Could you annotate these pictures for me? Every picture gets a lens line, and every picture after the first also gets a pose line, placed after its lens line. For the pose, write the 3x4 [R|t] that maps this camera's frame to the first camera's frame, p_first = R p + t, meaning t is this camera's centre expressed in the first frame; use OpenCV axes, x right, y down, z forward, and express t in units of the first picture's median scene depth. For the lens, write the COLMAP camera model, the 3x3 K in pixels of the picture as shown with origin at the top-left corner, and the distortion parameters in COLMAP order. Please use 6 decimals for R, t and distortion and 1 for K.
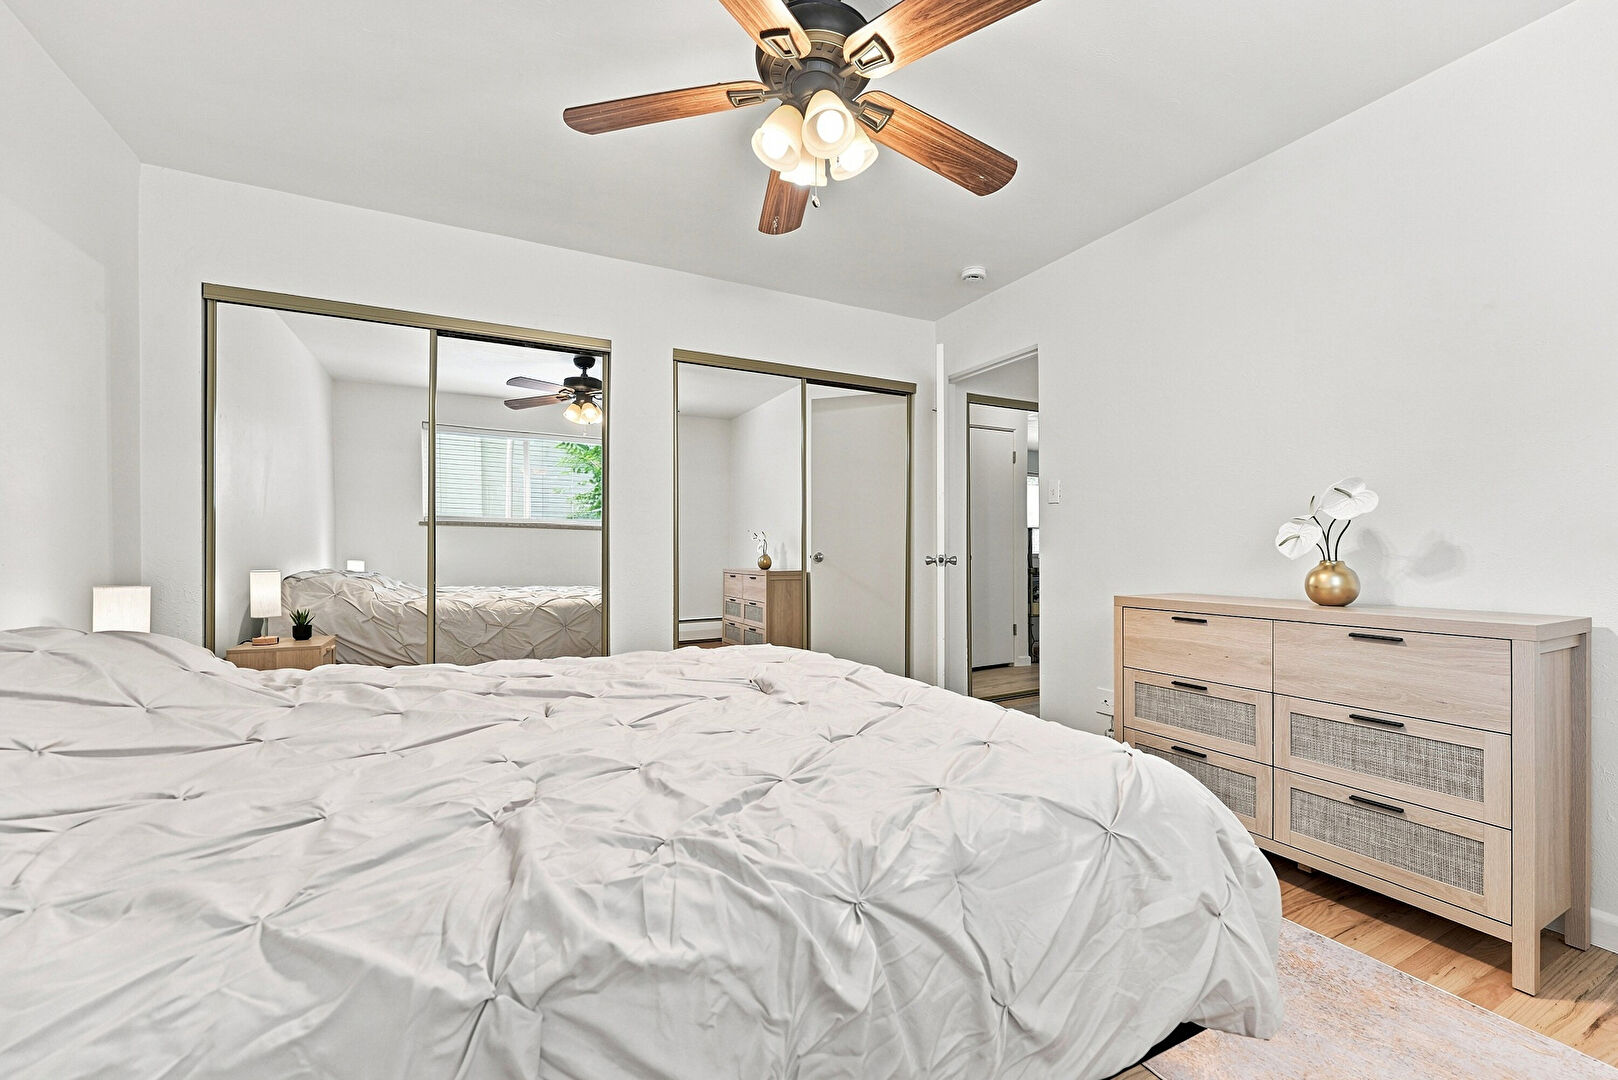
lens RADIAL K [[657.1, 0, 806.9], [0, 657.1, 546.0], [0, 0, 1]] dist [-0.001257, 0.000007]
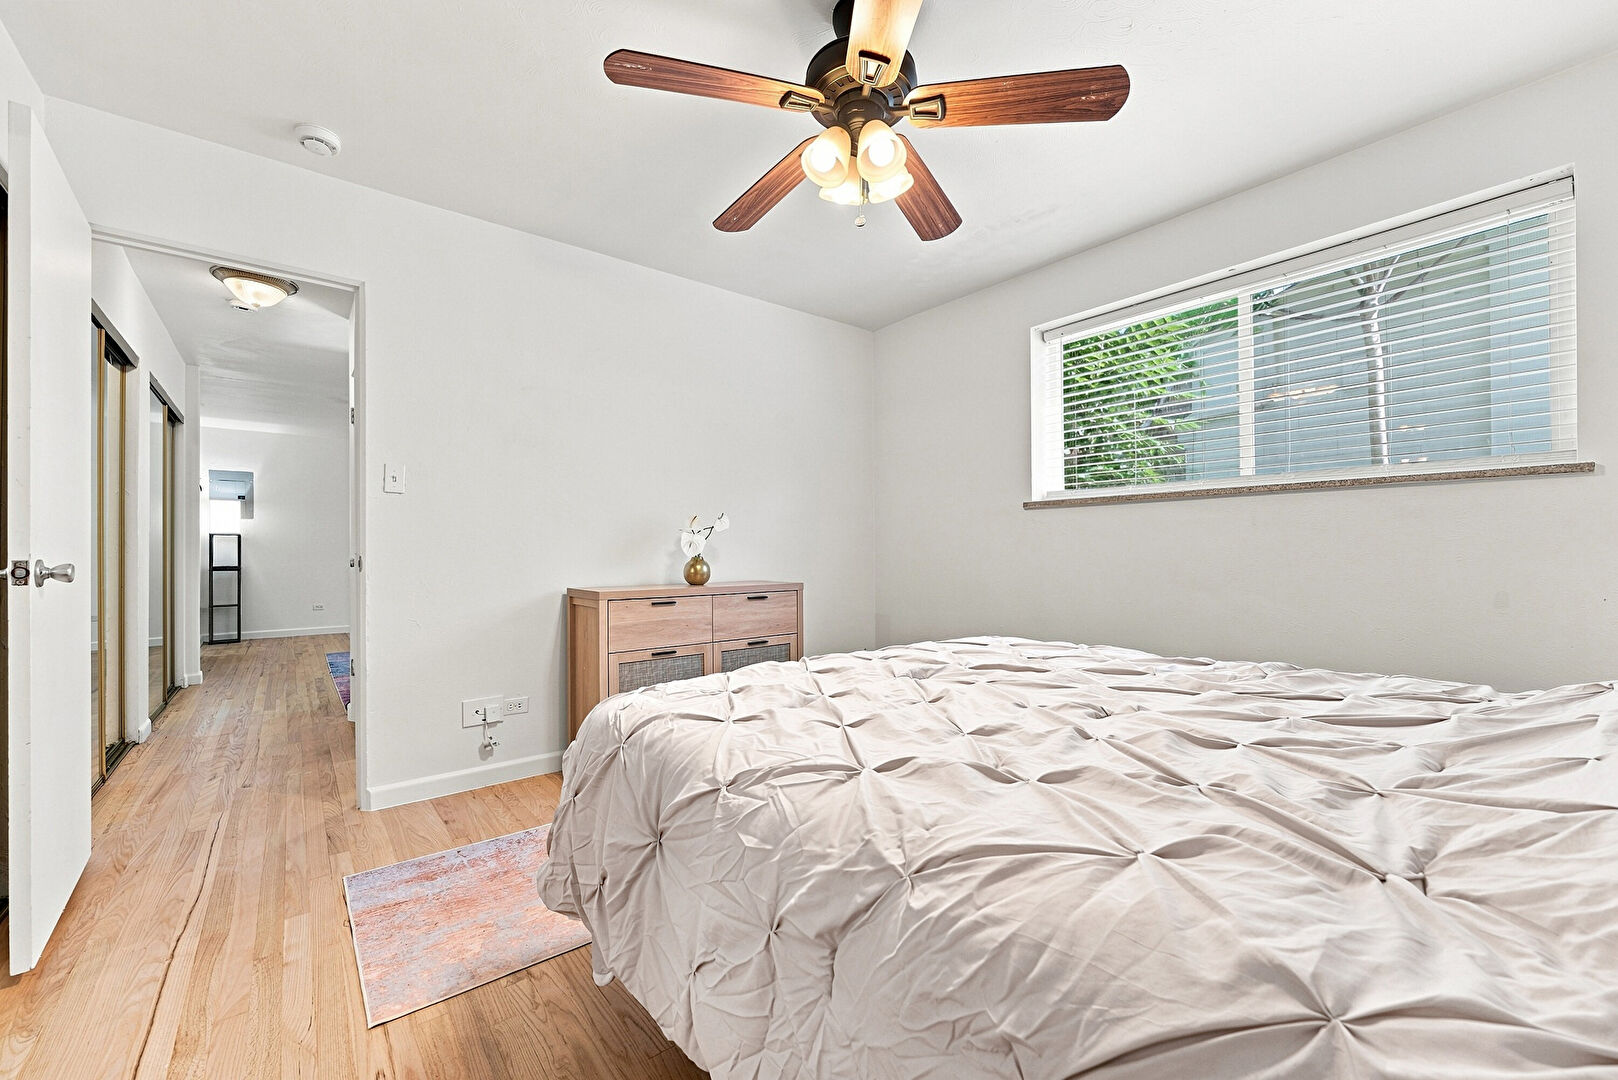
lens RADIAL K [[657.1, 0, 806.9], [0, 657.1, 546.0], [0, 0, 1]] dist [-0.001257, 0.000007]
pose [[-0.220098, 0.003819, 0.975470, -0.814772], [-0.005322, 0.999973, -0.005116, 0.003107], [-0.975463, -0.006318, -0.220072, 1.072945]]
